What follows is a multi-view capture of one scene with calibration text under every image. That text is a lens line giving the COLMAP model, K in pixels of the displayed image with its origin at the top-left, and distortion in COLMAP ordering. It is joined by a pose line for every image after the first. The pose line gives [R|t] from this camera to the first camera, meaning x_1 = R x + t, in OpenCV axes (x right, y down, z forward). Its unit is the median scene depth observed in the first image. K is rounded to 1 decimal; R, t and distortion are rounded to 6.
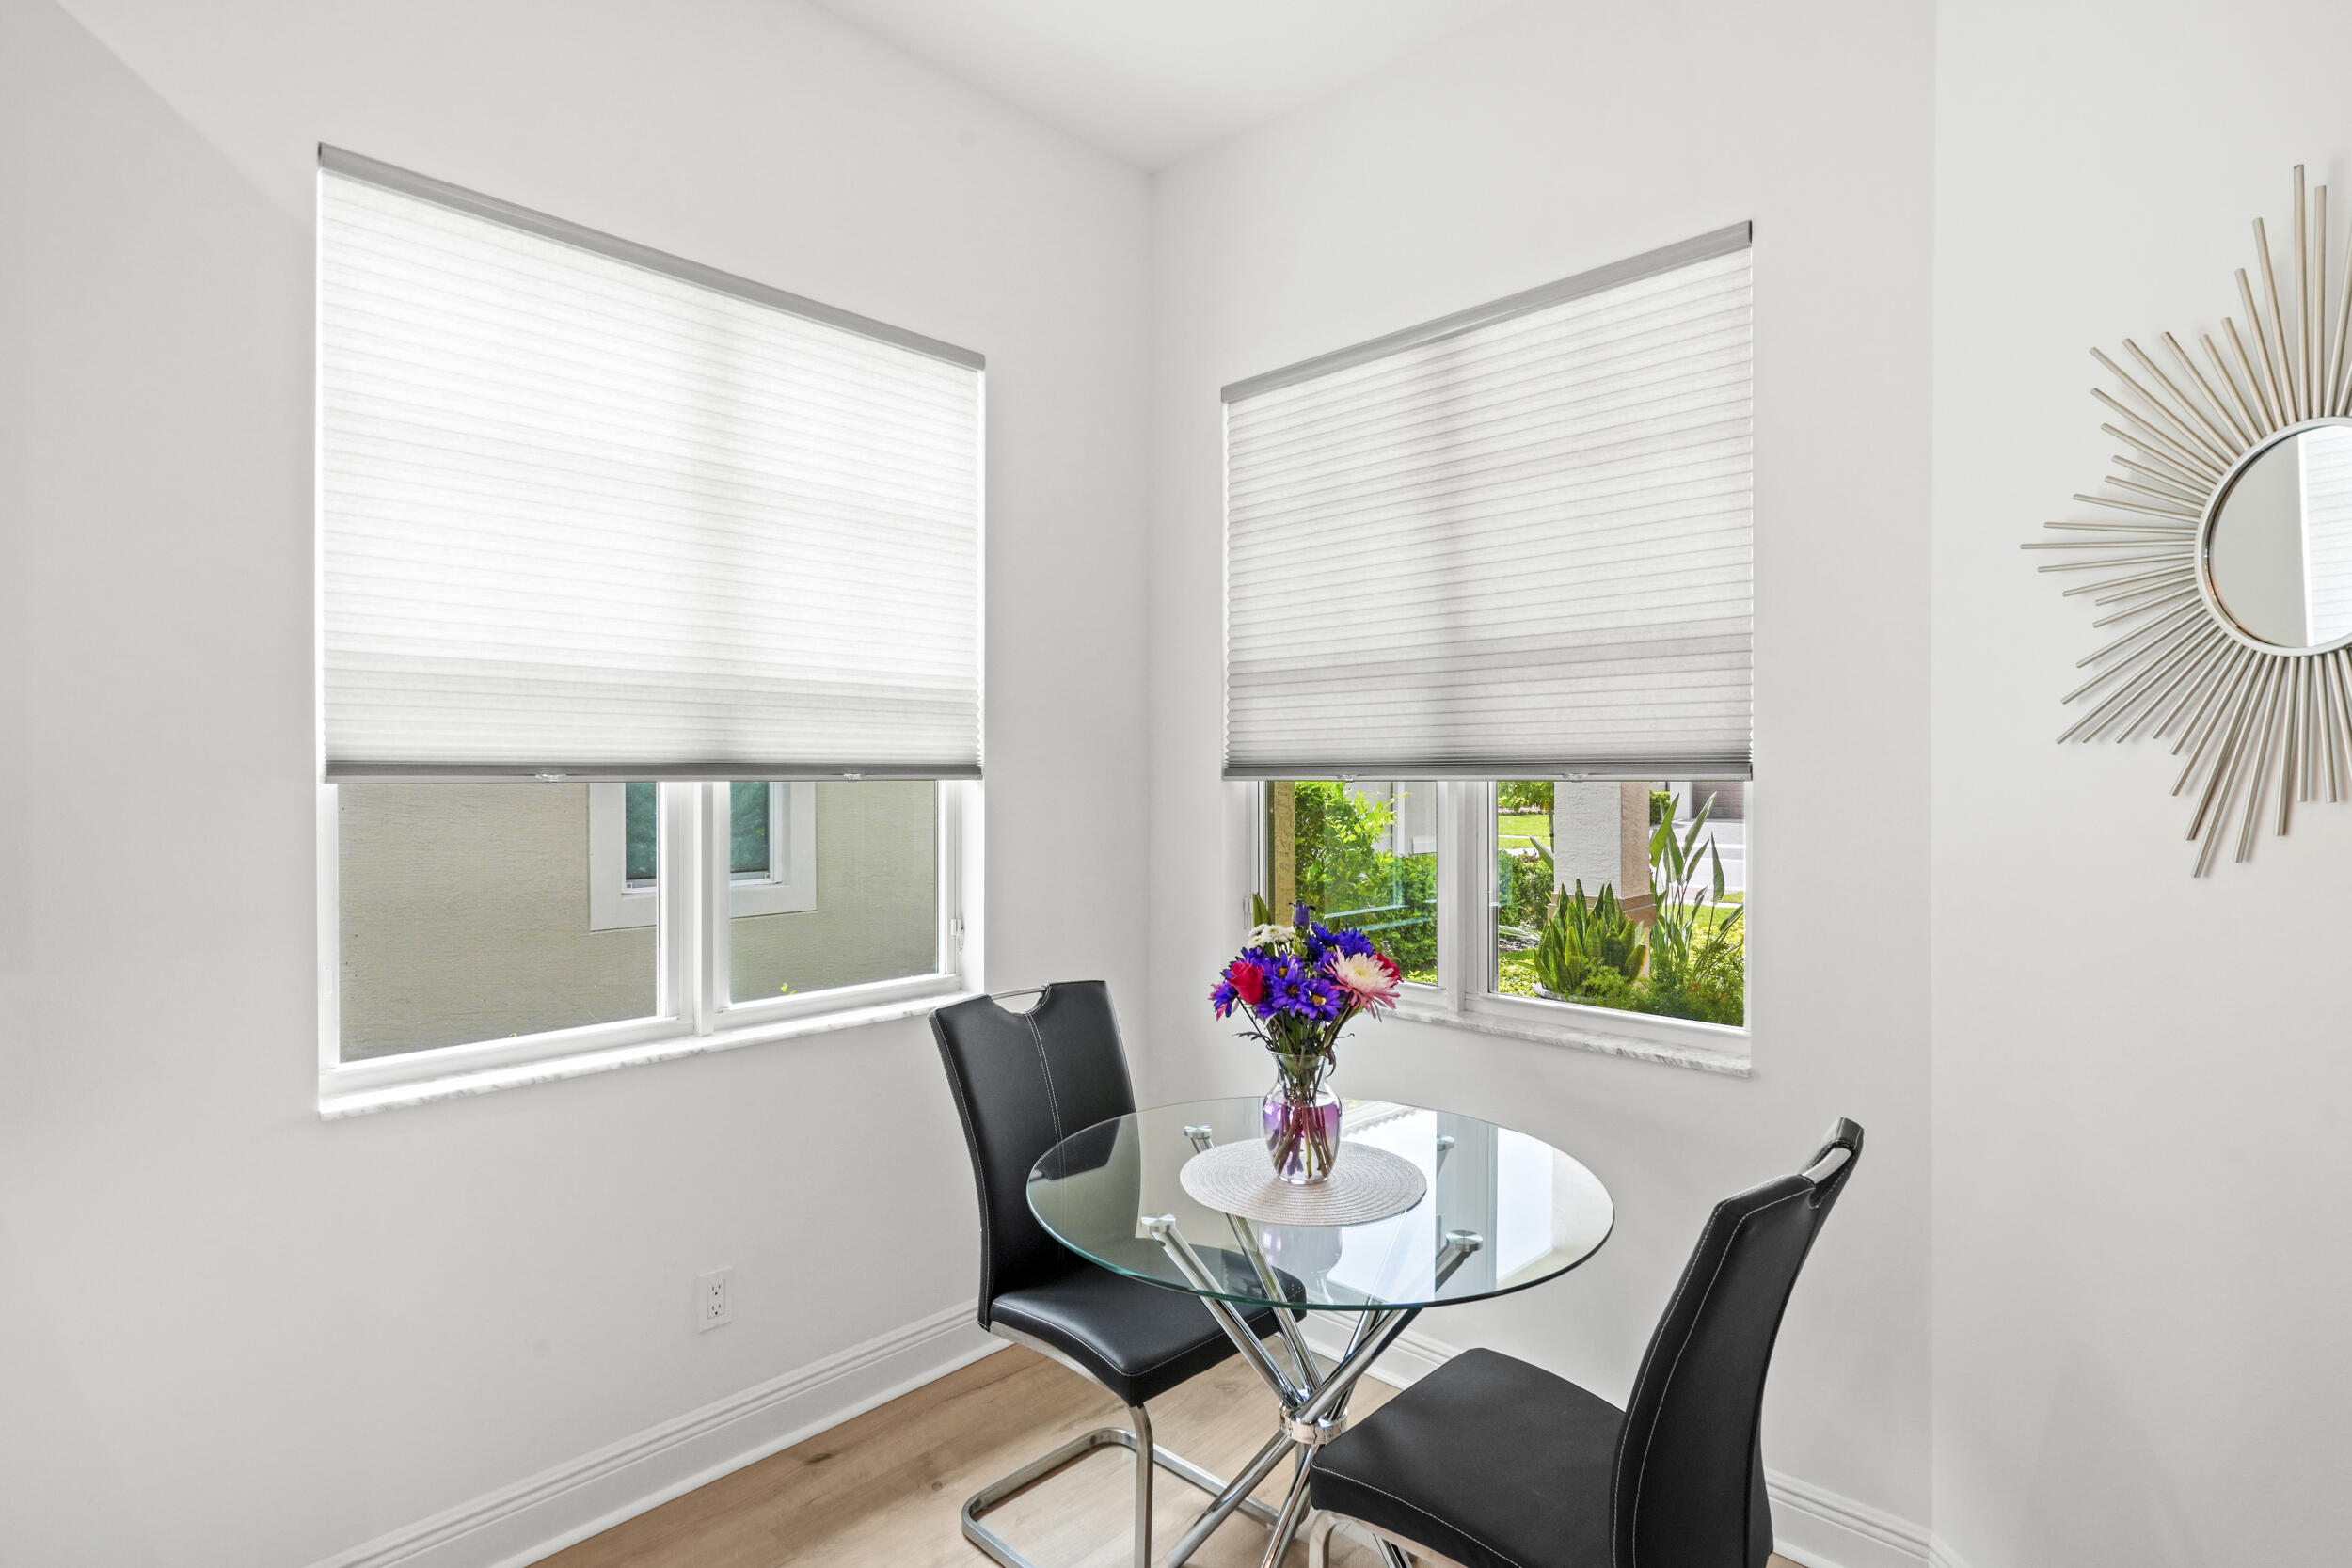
lens RADIAL K [[1147.5, 0, 1184.2], [0, 1147.5, 776.8], [0, 0, 1]] dist [-0.003002, -0.000263]
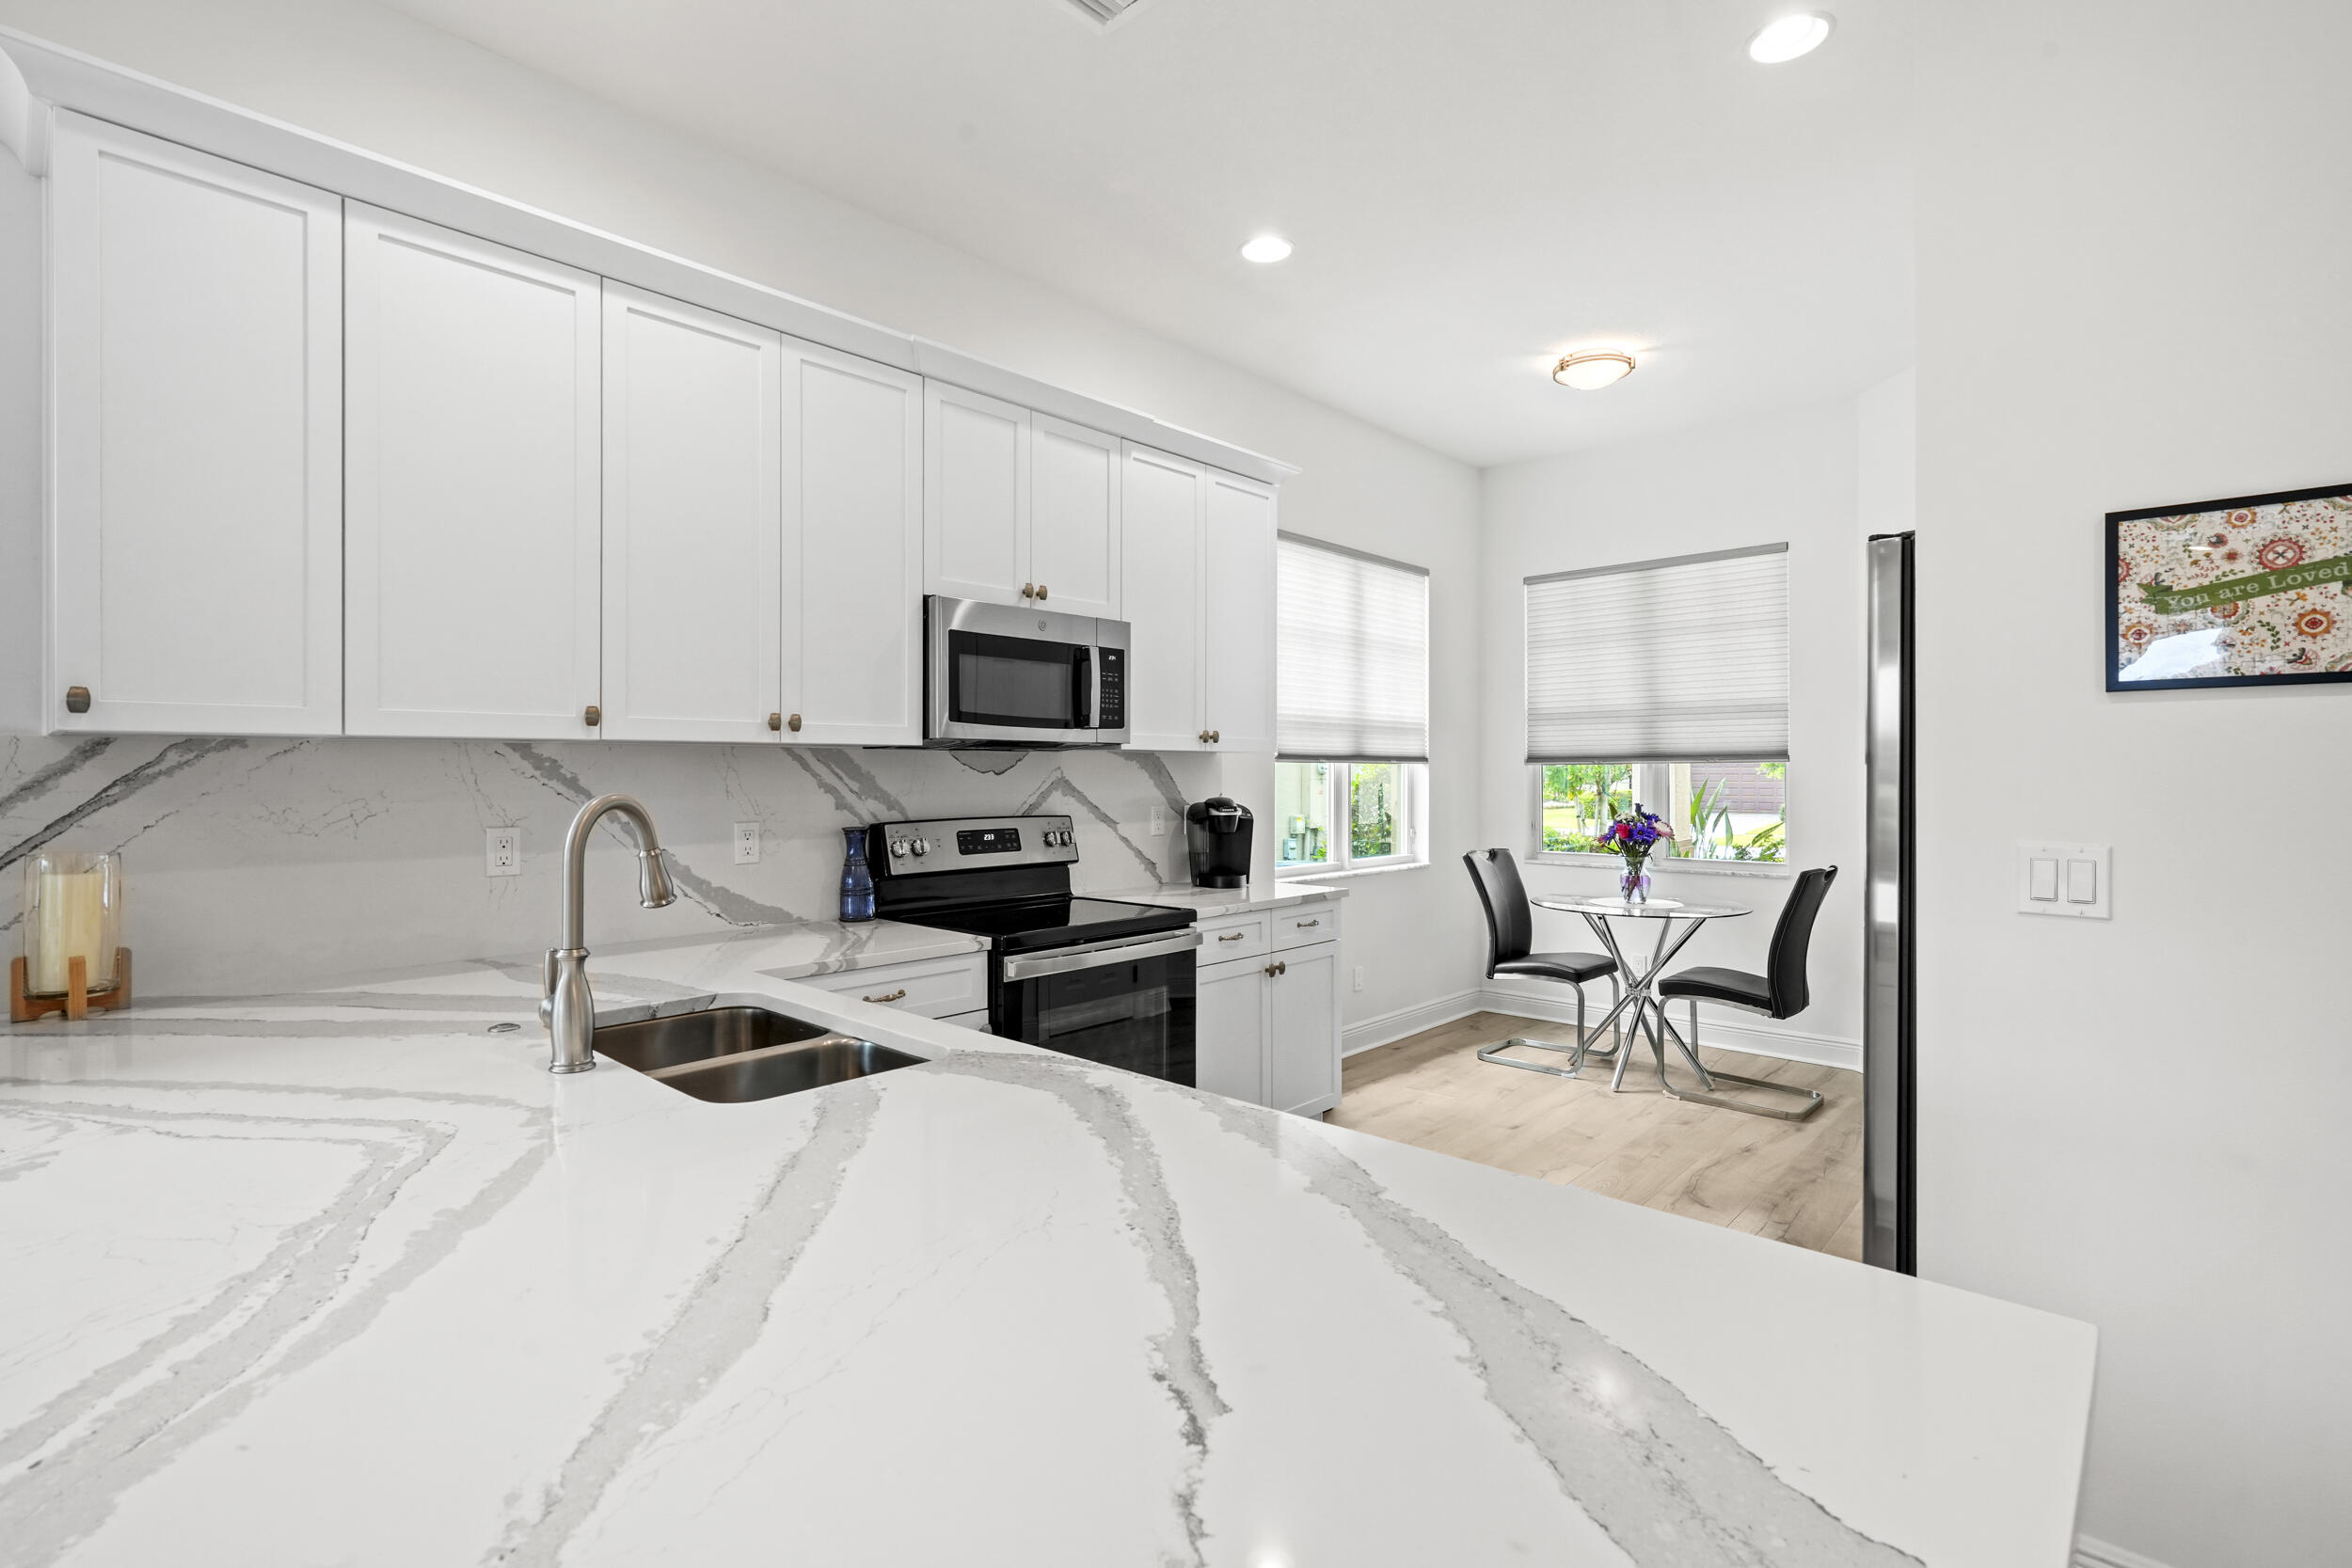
lens RADIAL K [[1069.8, 0, 1182.3], [0, 1069.8, 777.2], [0, 0, 1]] dist [-0.004761, 0.000694]
pose [[0.999937, -0.001116, 0.011144, -0.751858], [0.001128, 0.999999, -0.001010, 0.032723], [-0.011143, 0.001022, 0.999937, -1.161732]]
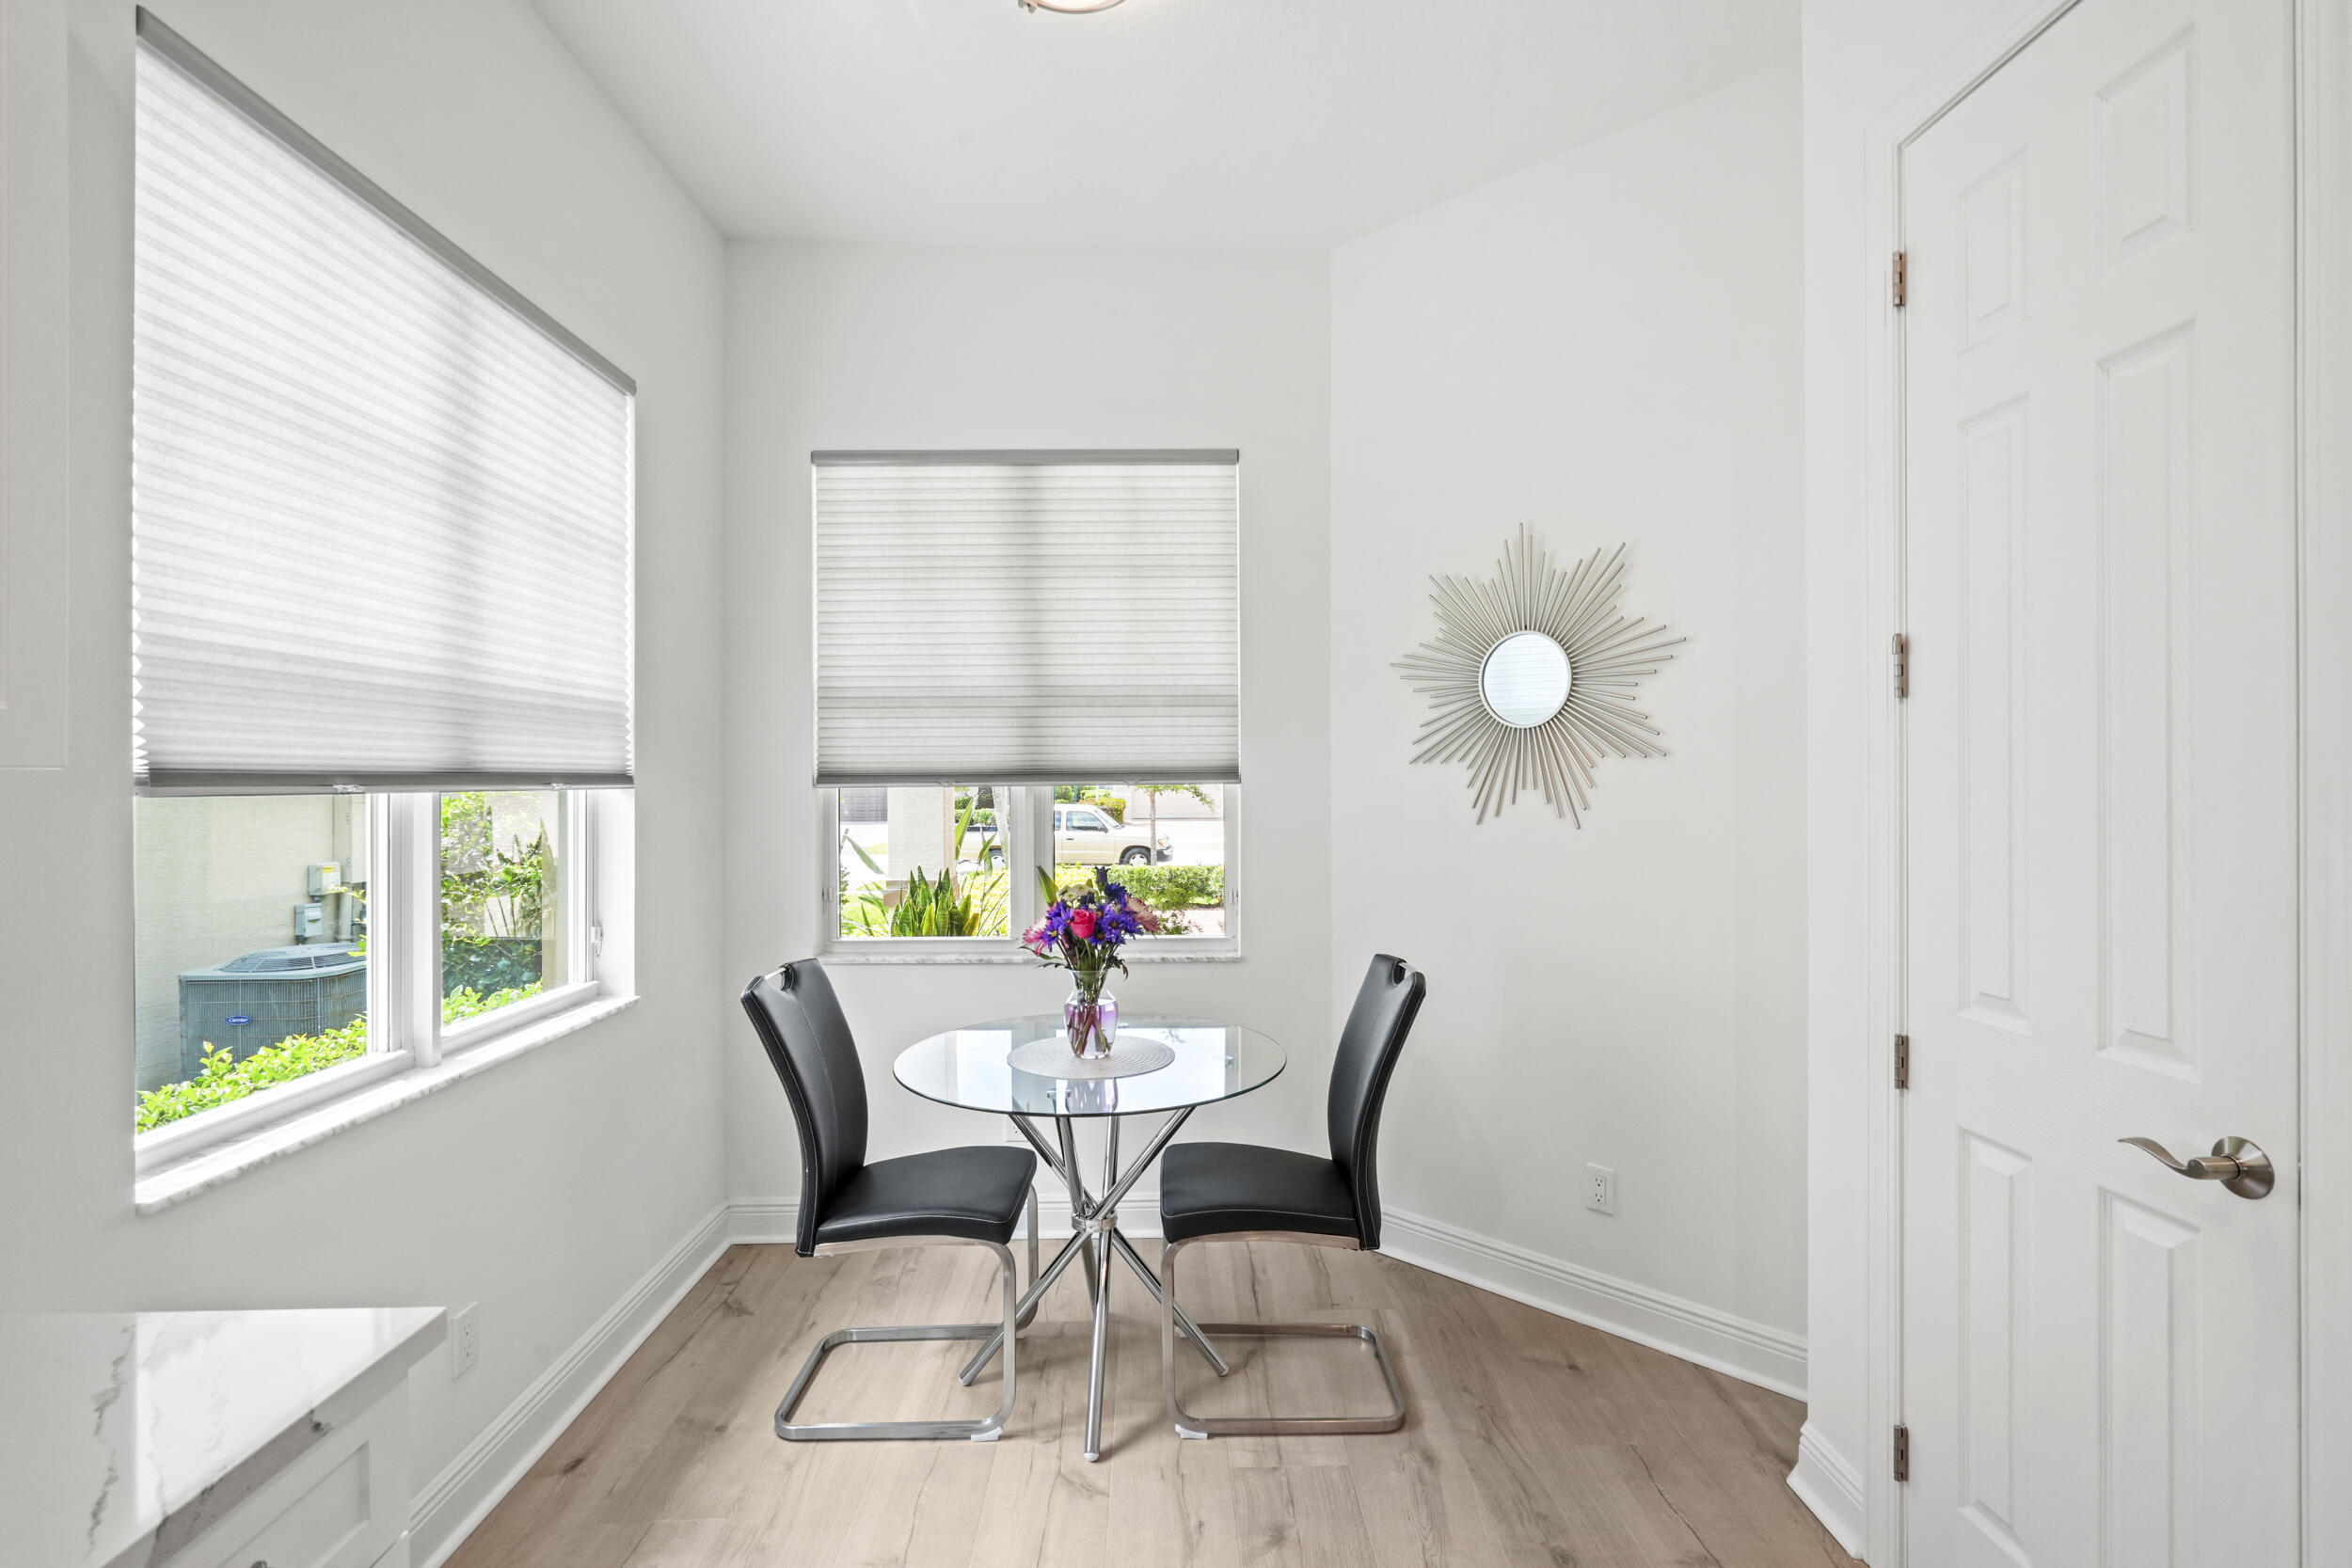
lens RADIAL K [[1069.8, 0, 1182.3], [0, 1069.8, 777.2], [0, 0, 1]] dist [-0.004761, 0.000694]
pose [[0.709507, -0.002141, 0.704695, -0.570261], [0.007546, 0.999961, -0.004560, 0.000398], [-0.704658, 0.008553, 0.709496, -0.041697]]
